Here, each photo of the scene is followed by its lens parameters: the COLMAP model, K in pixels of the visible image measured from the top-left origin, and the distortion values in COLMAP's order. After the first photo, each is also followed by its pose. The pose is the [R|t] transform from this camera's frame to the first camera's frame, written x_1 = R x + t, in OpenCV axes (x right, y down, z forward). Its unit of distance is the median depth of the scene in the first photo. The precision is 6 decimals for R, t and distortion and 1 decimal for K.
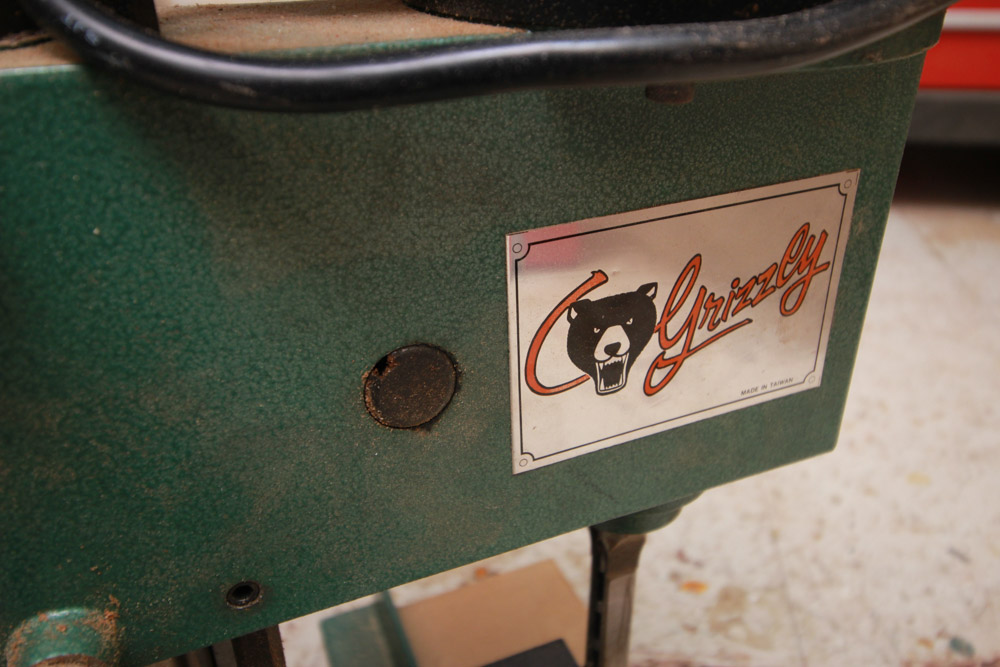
lens RADIAL K [[786.1, 0, 502.6], [0, 786.1, 332.1], [0, 0, 1]] dist [0.013475, -0.000971]
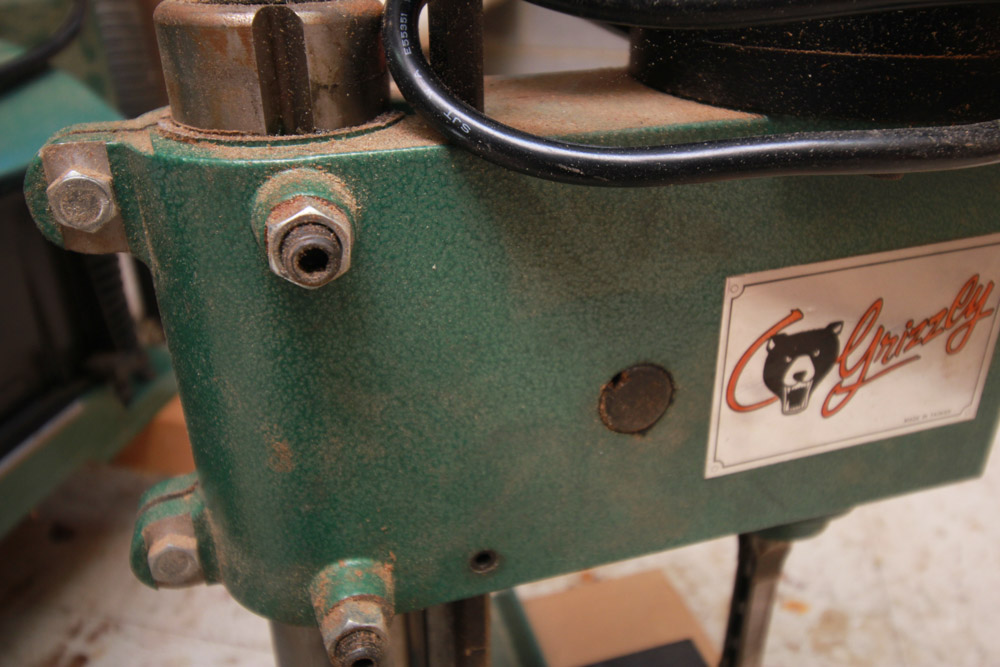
lens RADIAL K [[786.1, 0, 501.5], [0, 786.1, 327.6], [0, 0, 1]] dist [0.013475, -0.000971]
pose [[0.994692, 0.048976, -0.090490, -0.225325], [-0.050803, 0.998547, -0.017995, -0.007501], [0.089477, 0.022497, 0.995735, -0.233110]]
